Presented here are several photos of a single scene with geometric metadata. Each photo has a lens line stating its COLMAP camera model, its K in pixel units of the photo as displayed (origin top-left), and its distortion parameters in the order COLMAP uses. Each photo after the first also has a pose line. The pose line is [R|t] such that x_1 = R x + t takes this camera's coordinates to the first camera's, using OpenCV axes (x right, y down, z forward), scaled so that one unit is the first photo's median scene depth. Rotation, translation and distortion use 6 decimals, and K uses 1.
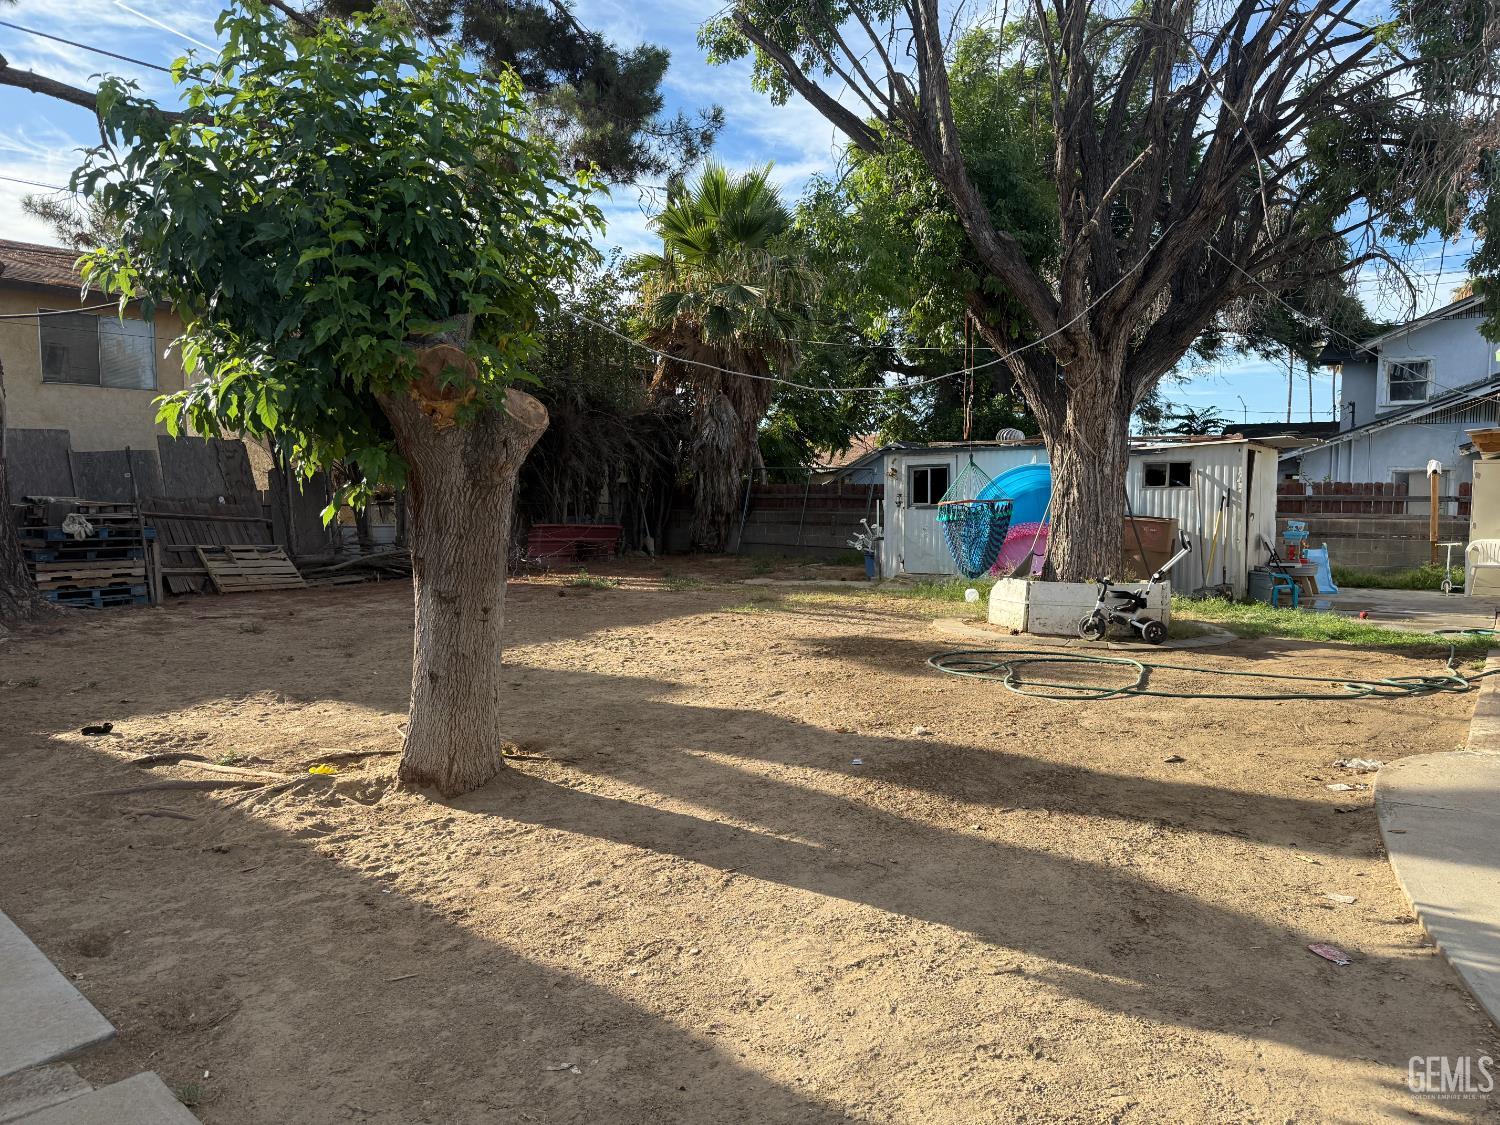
lens RADIAL K [[1039.7, 0, 758.7], [0, 1039.7, 561.2], [0, 0, 1]] dist [0.098534, -0.142311]
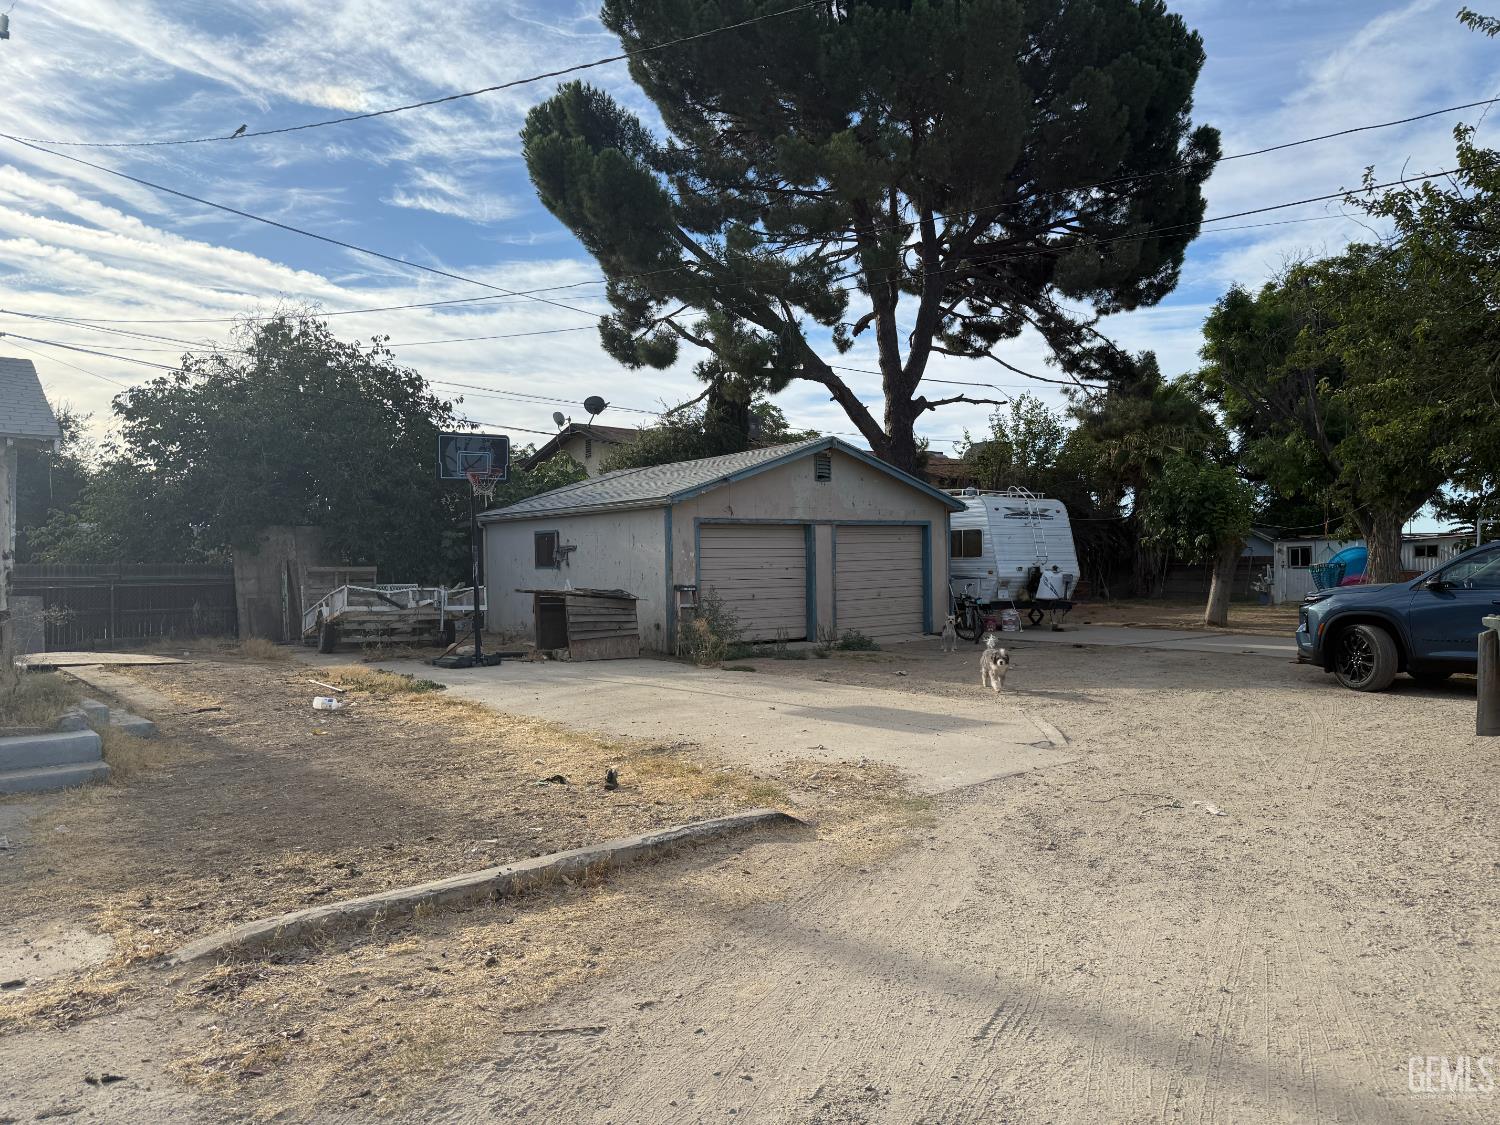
lens RADIAL K [[1101.5, 0, 755.3], [0, 1101.5, 542.0], [0, 0, 1]] dist [0.108755, -0.155924]
pose [[0.974808, -0.010458, -0.222801, -0.387443], [-0.009724, 0.995958, -0.089293, 0.103940], [0.222834, 0.089210, 0.970766, -1.360911]]
